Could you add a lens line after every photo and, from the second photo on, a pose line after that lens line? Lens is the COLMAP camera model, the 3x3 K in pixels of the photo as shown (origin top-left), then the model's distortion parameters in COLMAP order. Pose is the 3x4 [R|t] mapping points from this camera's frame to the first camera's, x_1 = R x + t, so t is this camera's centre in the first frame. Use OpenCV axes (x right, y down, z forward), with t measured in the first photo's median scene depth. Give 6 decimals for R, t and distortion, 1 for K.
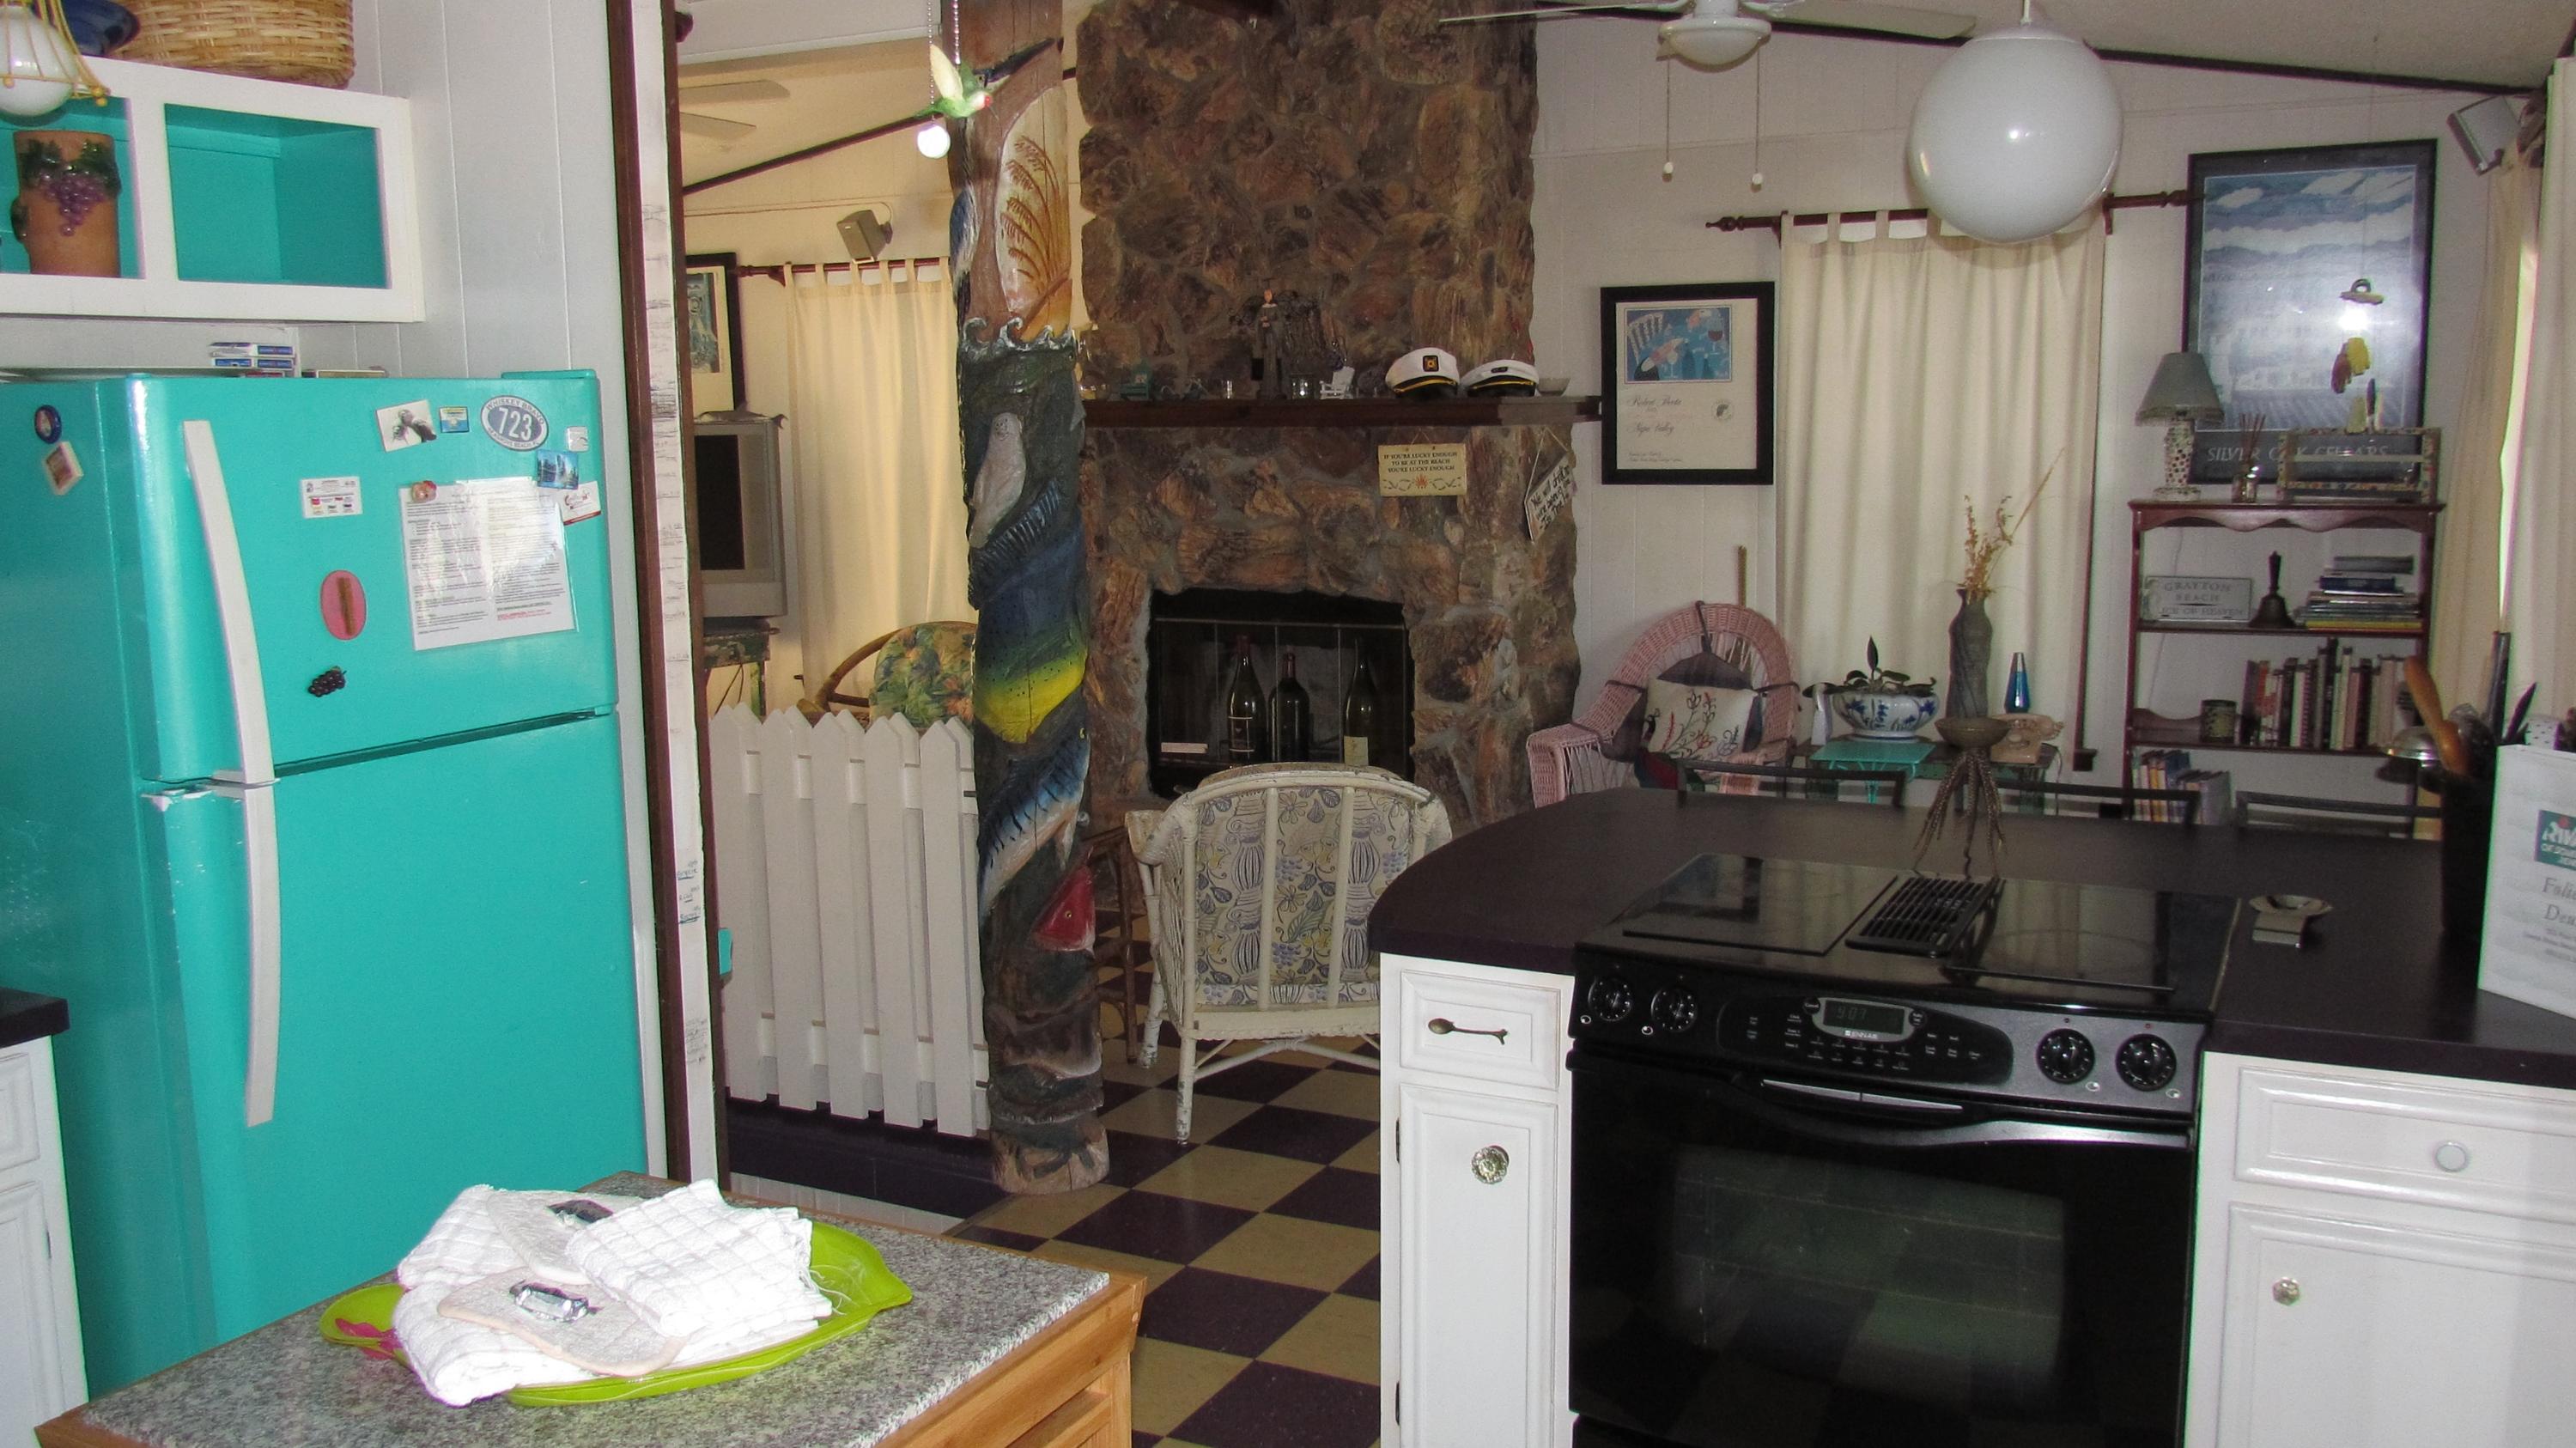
lens RADIAL K [[2144.9, 0, 1291.0], [0, 2144.9, 735.3], [0, 0, 1]] dist [0.007065, -0.006709]
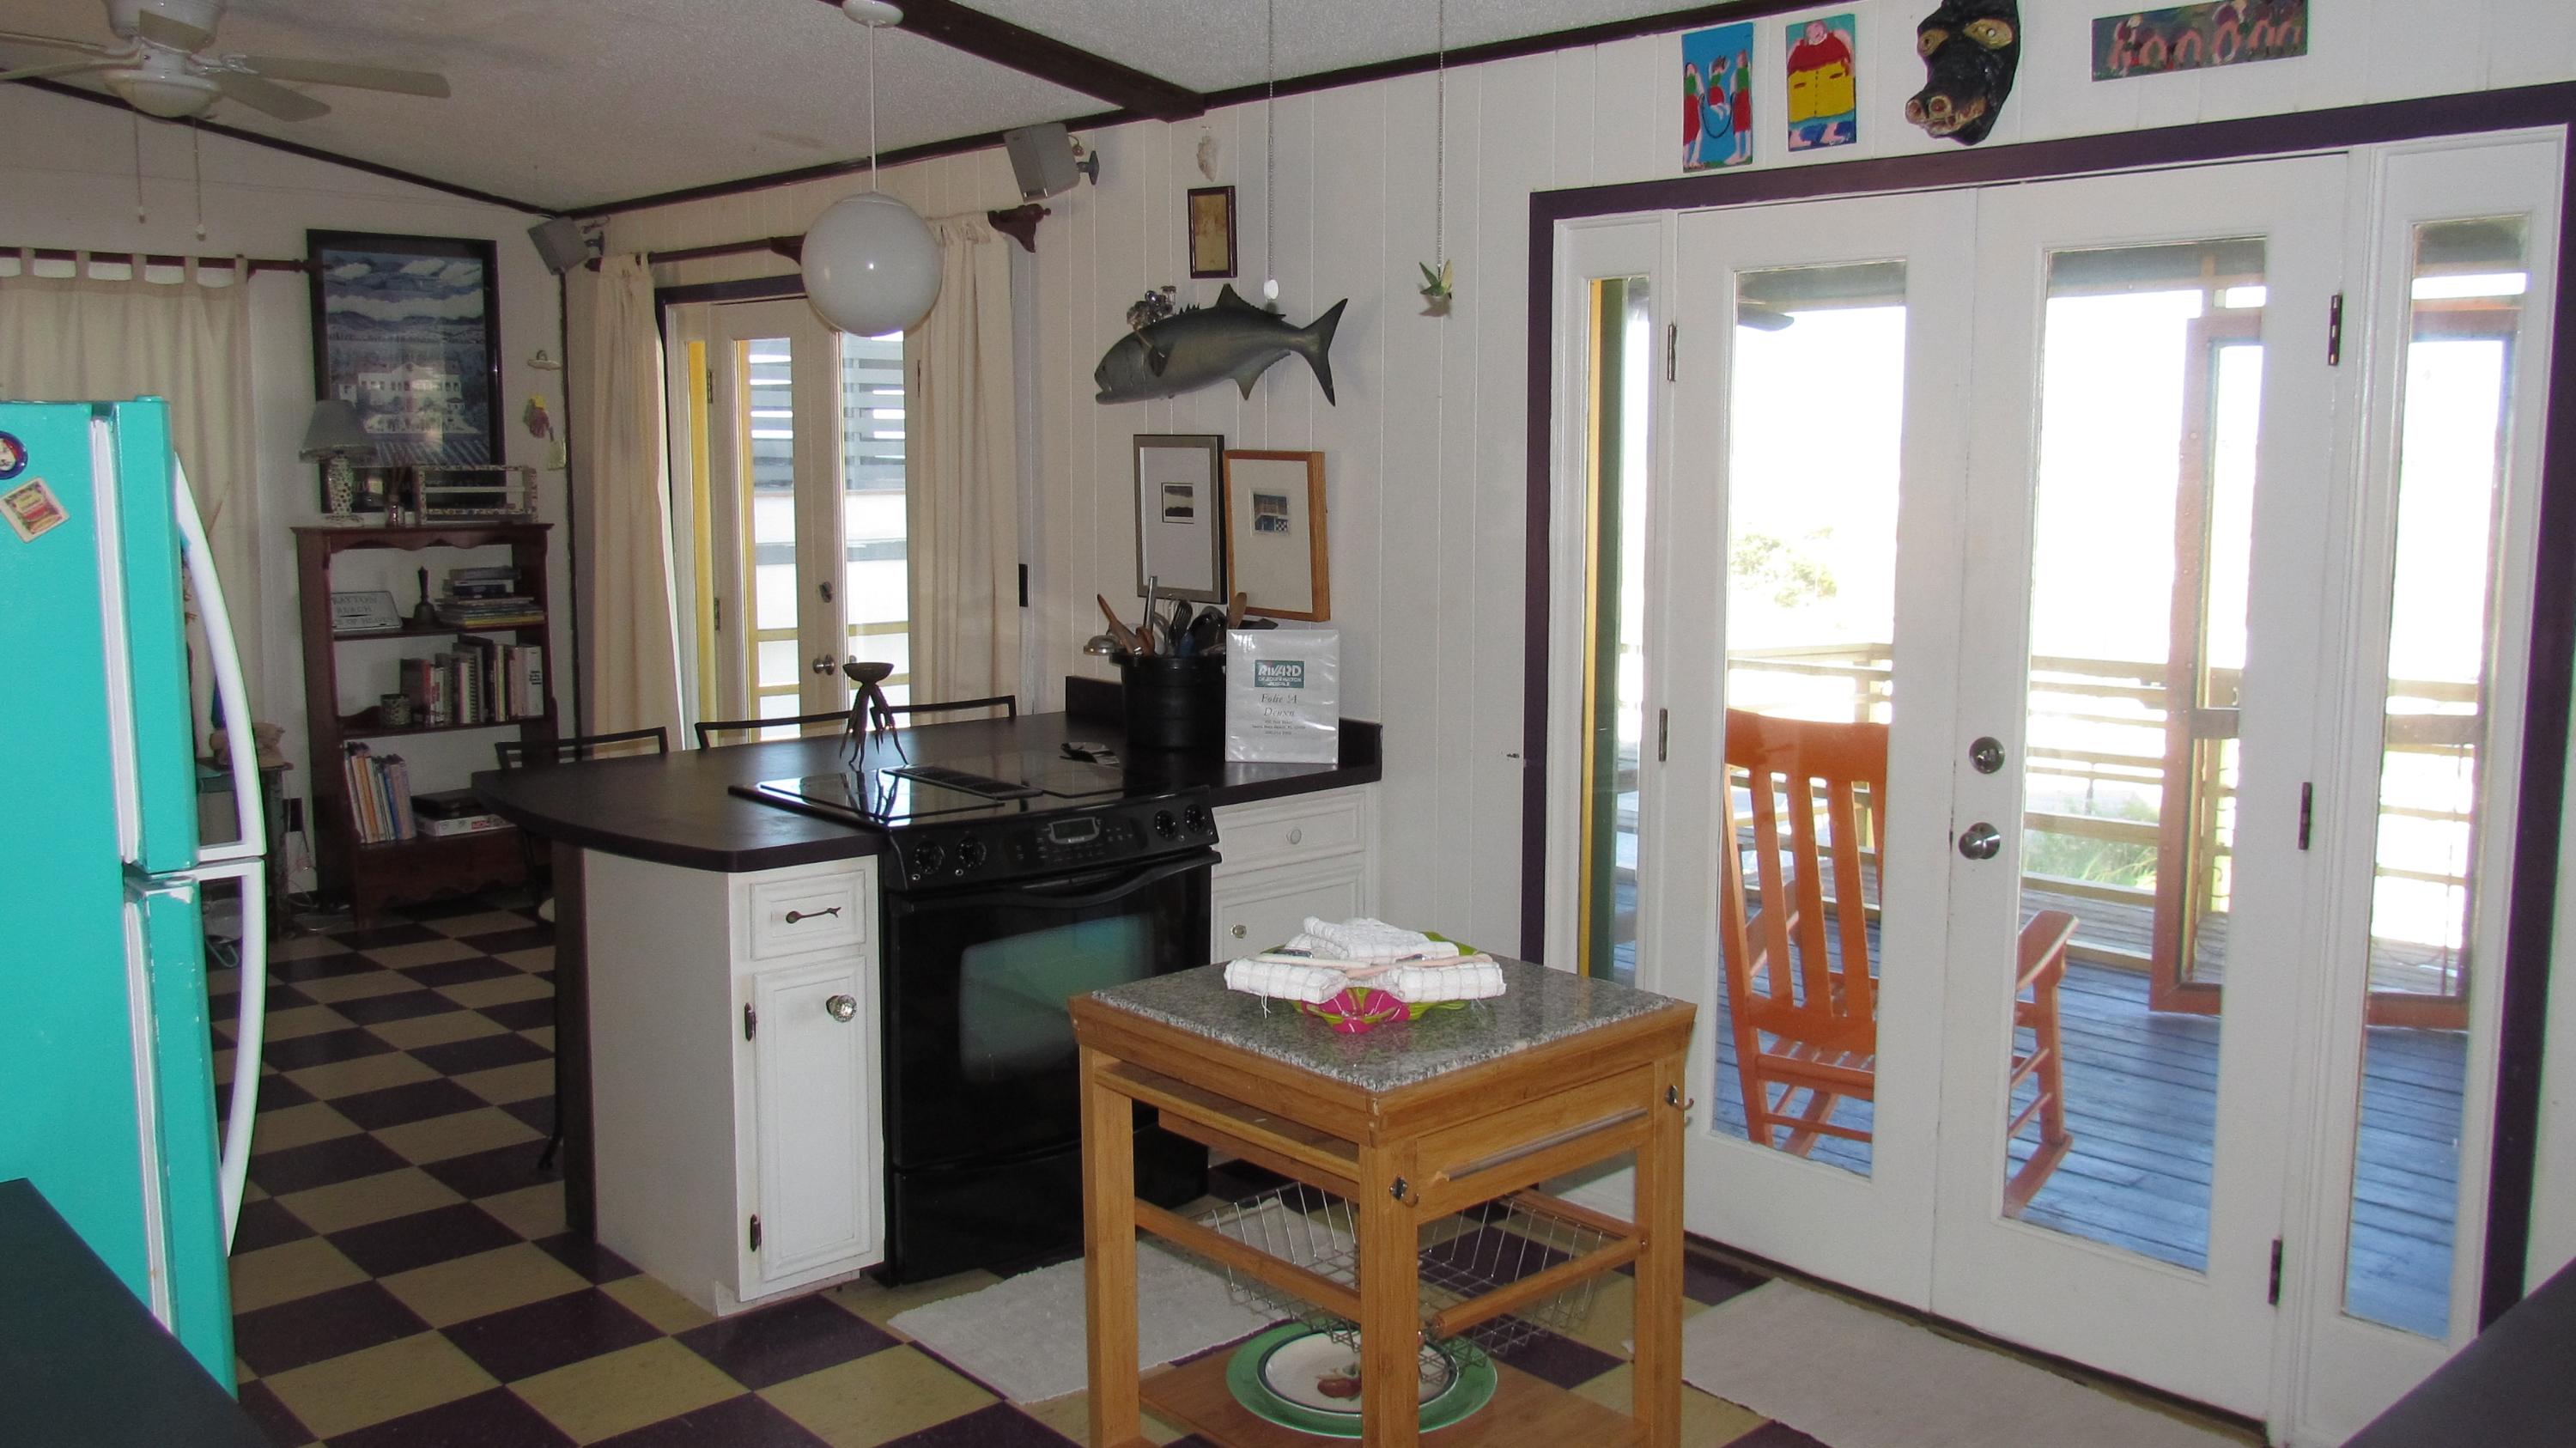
lens RADIAL K [[2144.9, 0, 1292.4], [0, 2144.9, 716.6], [0, 0, 1]] dist [0.007065, -0.006709]
pose [[0.355442, -0.105868, 0.928683, -0.499261], [0.131177, 0.989382, 0.062582, -0.013142], [-0.925448, 0.099578, 0.365556, 0.111549]]
